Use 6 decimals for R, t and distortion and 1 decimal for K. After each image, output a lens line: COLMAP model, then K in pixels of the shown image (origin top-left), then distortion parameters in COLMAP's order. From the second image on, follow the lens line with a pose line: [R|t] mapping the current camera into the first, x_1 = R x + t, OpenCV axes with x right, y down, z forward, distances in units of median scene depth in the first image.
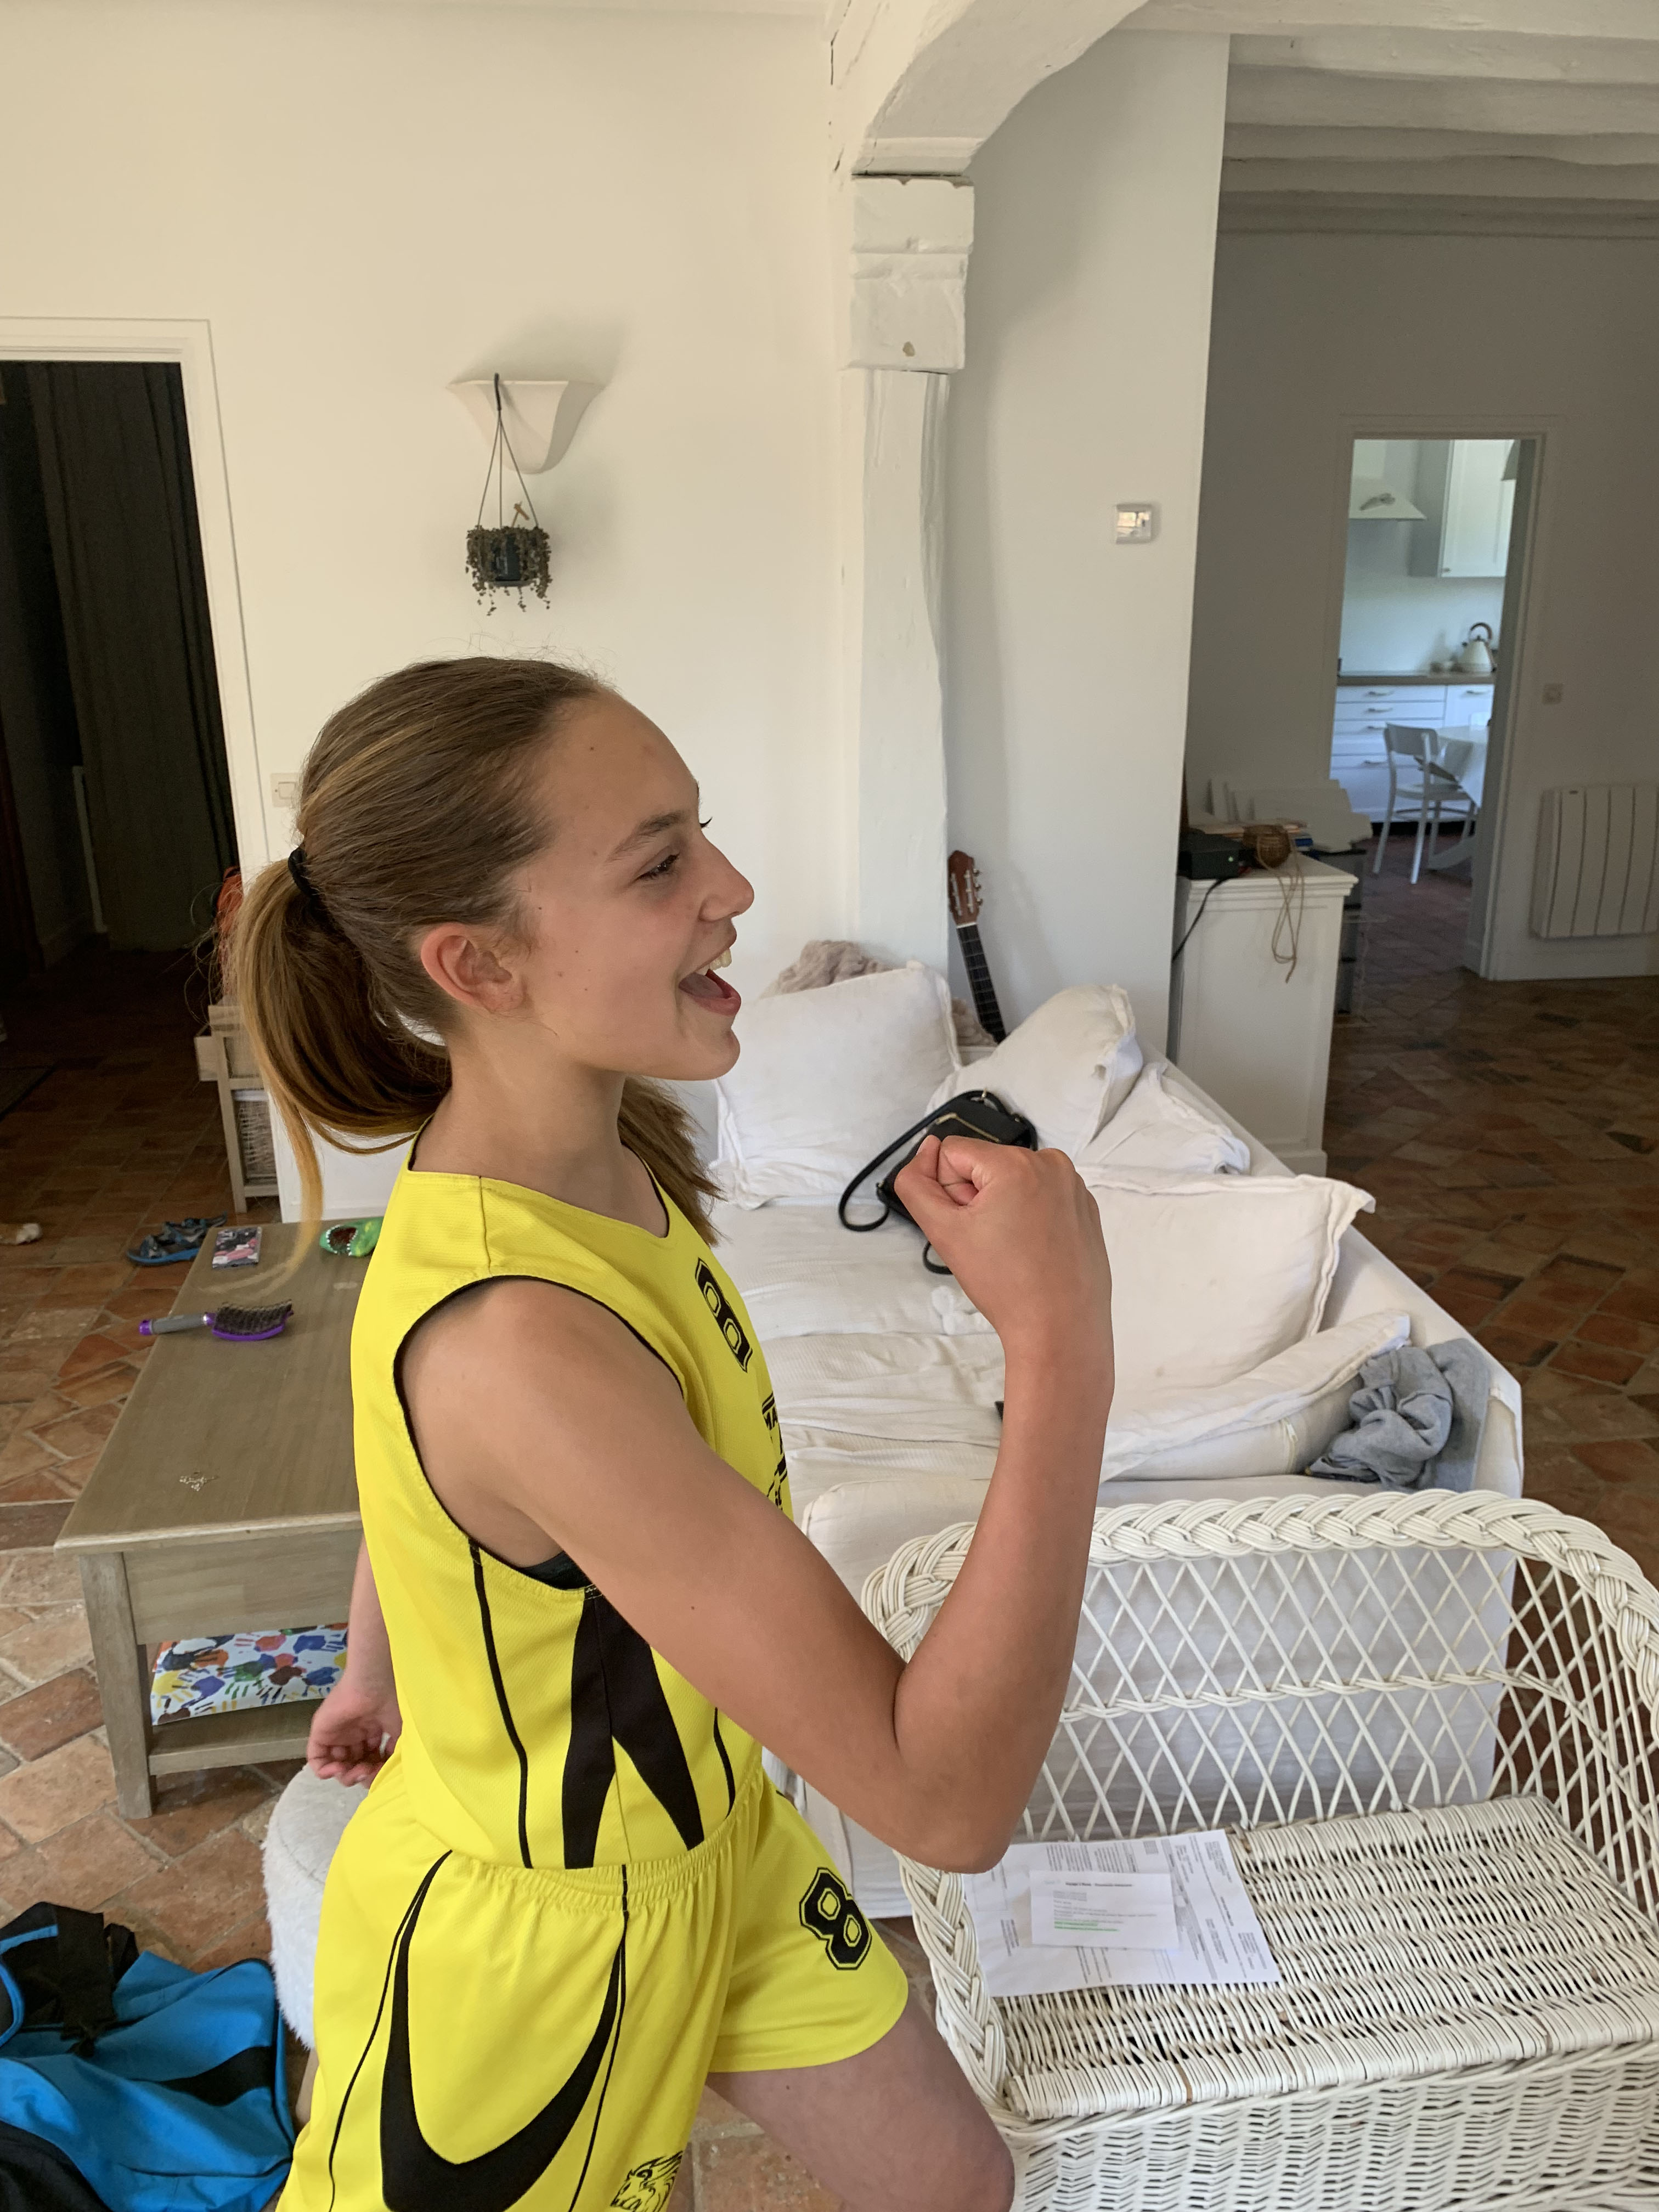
lens RADIAL K [[1717.9, 0, 854.5], [0, 1717.9, 1123.8], [0, 0, 1]] dist [0.003230, -0.001236]
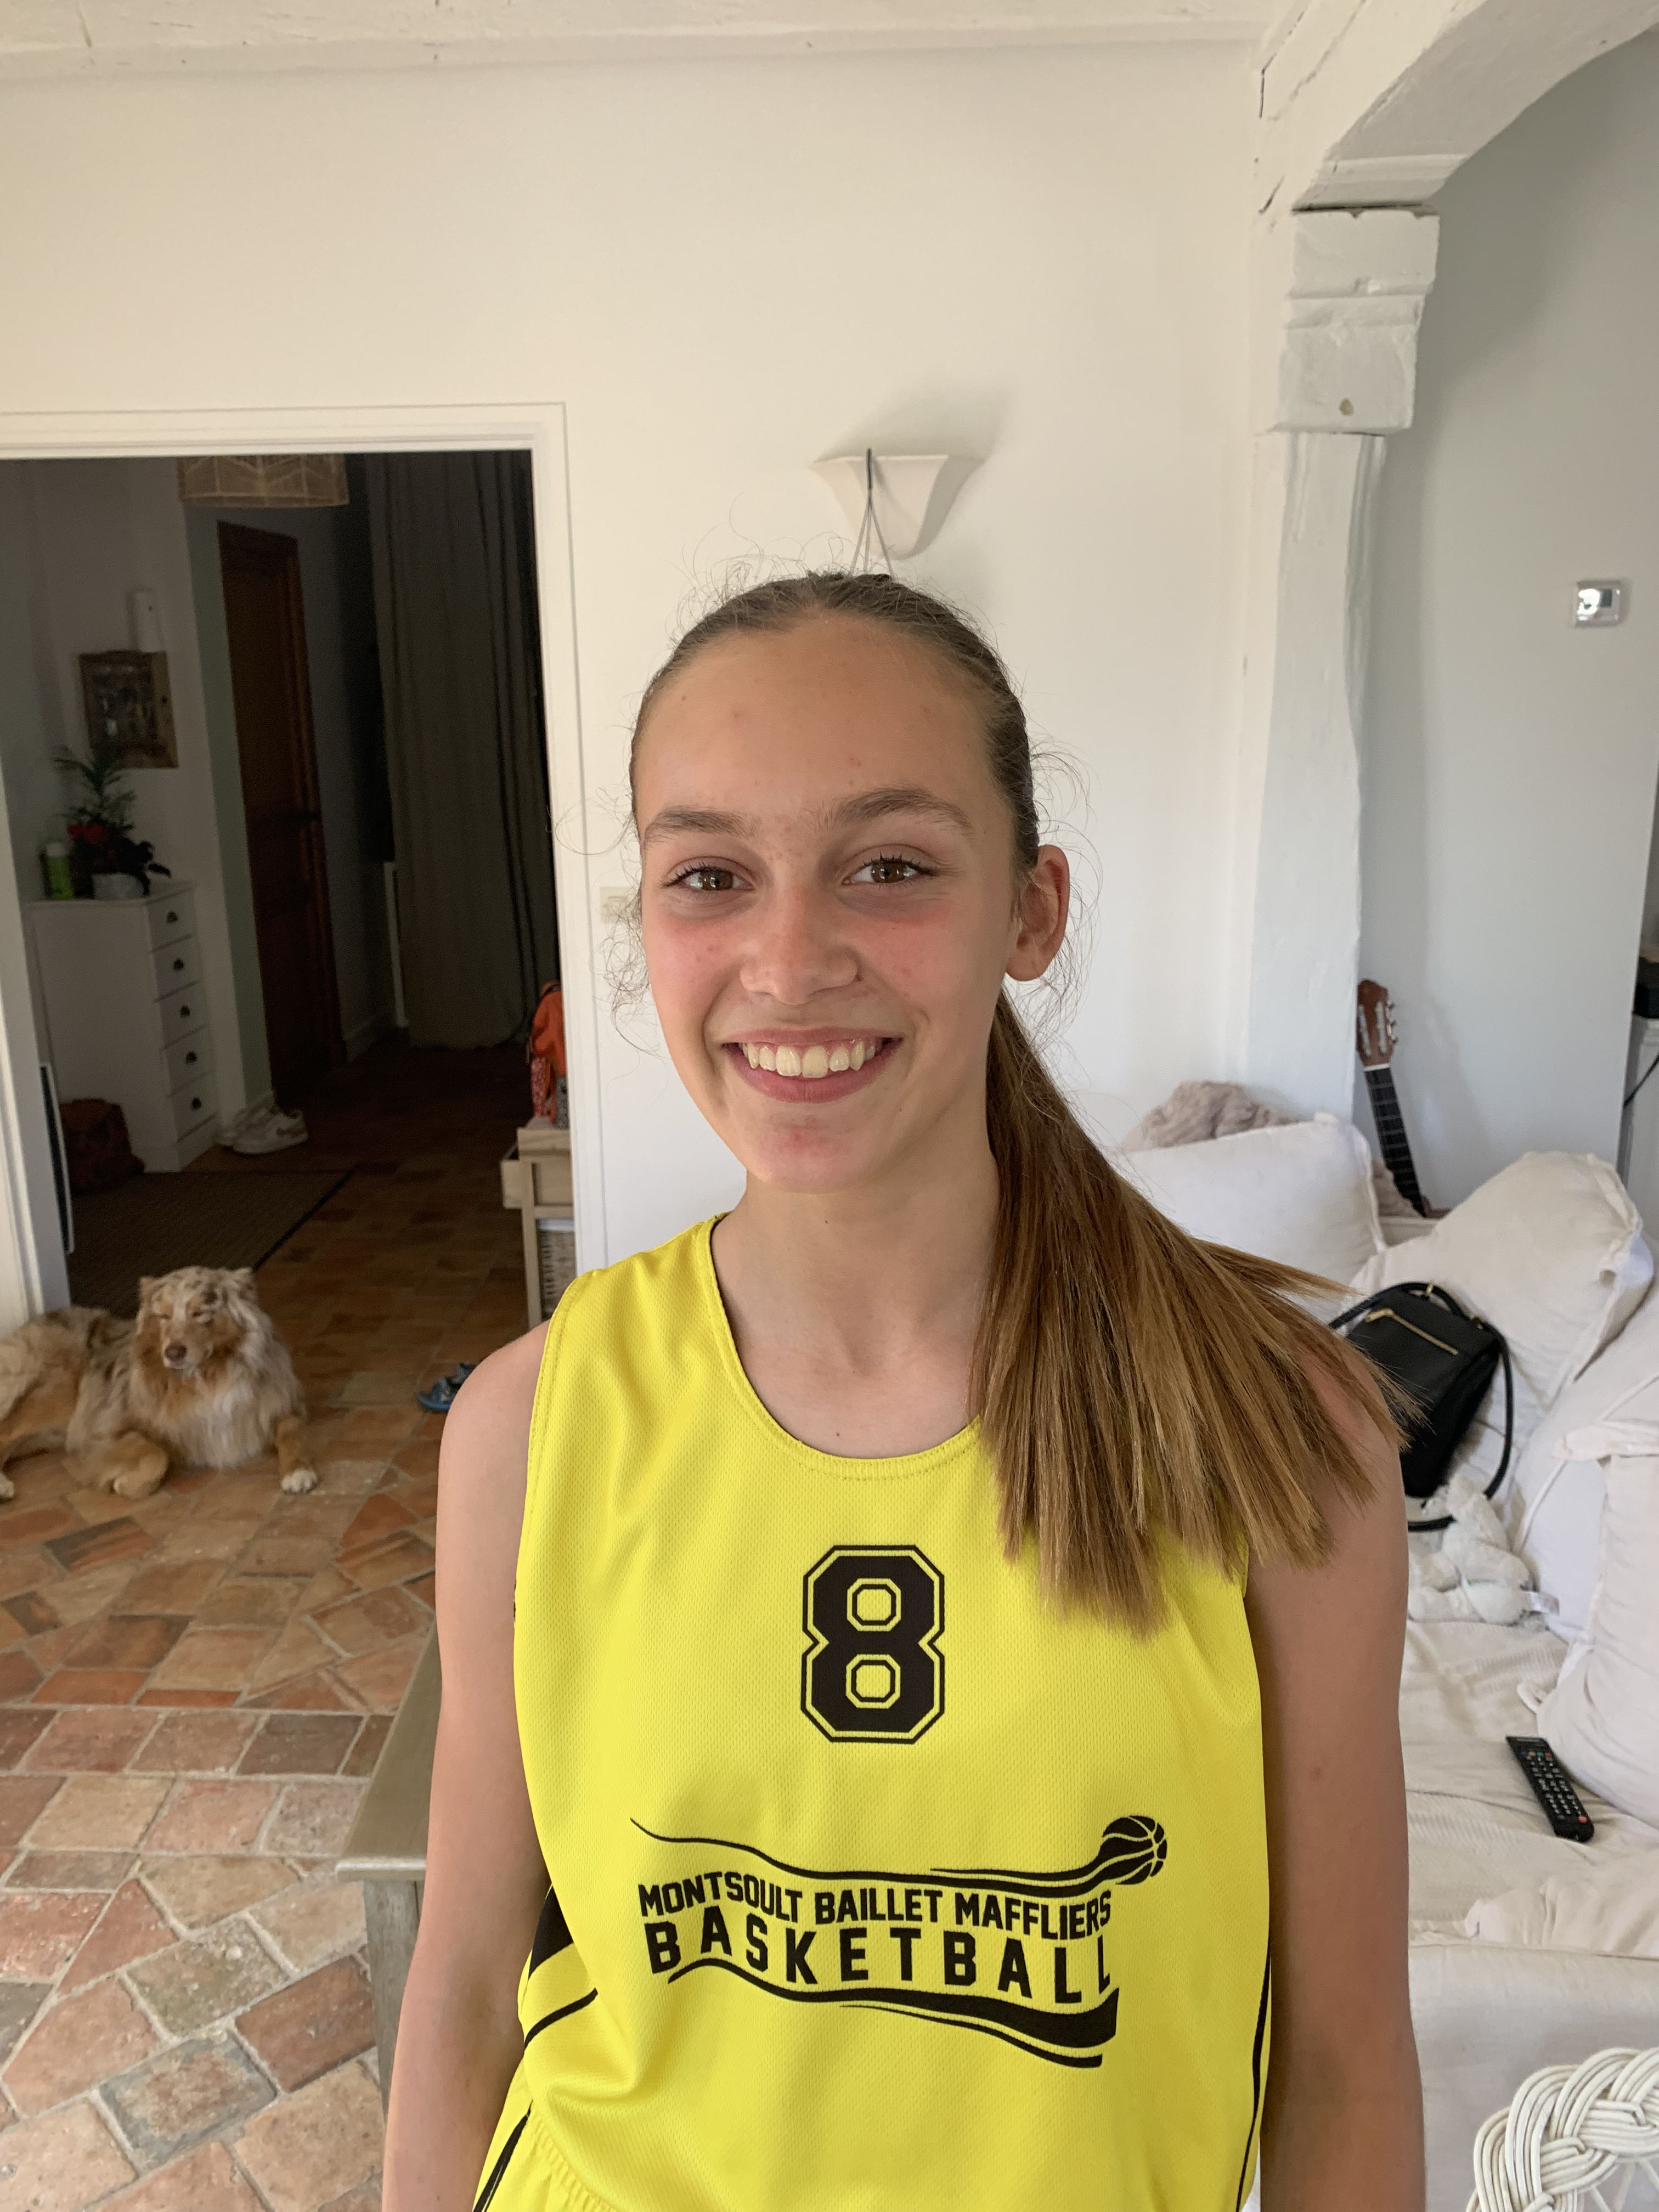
lens RADIAL K [[1721.3, 0, 816.4], [0, 1721.3, 1095.8], [0, 0, 1]] dist [0.002229, -0.002756]
pose [[0.985458, 0.032748, -0.166732, -0.110498], [-0.043778, 0.997058, -0.062912, -0.063197], [0.164181, 0.069296, 0.983993, 0.201124]]
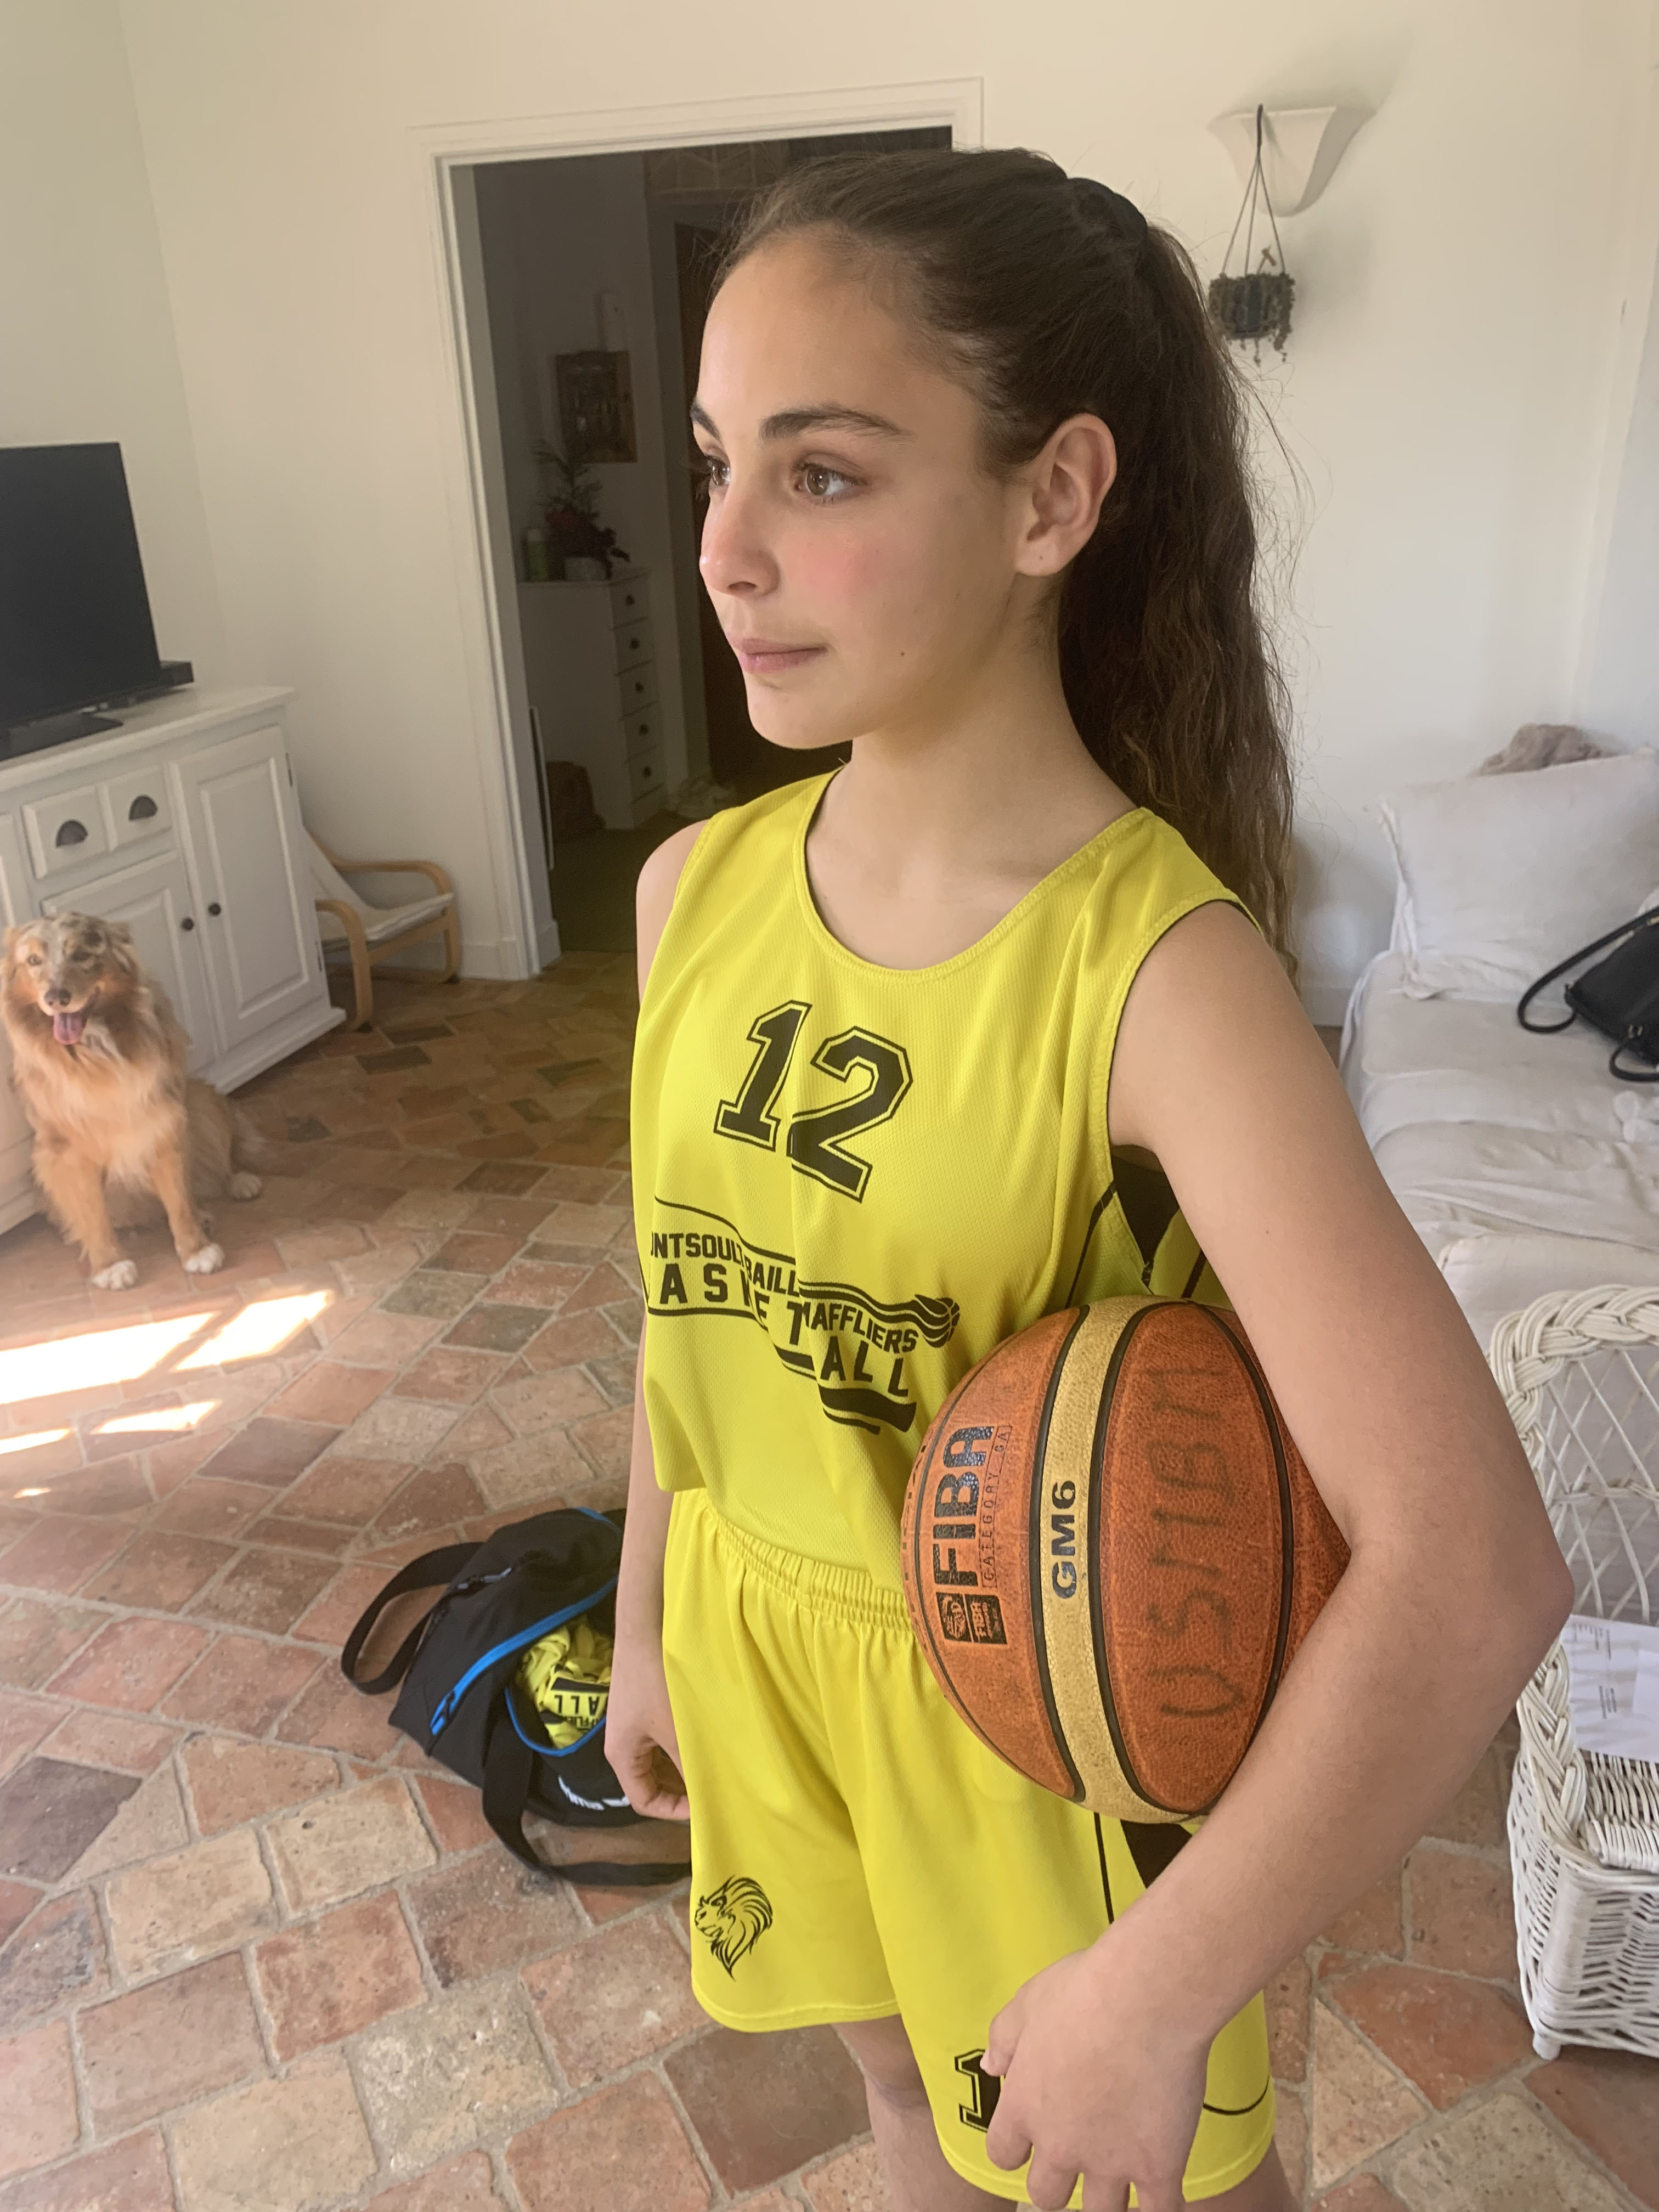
lens RADIAL K [[1710.6, 0, 827.0], [0, 1710.6, 1127.0], [0, 0, 1]] dist [0.003791, -0.002492]
pose [[0.917226, 0.130123, -0.376515, 0.006313], [-0.093457, 0.989058, 0.114147, 0.061537], [0.387249, -0.069511, 0.919351, -0.020184]]
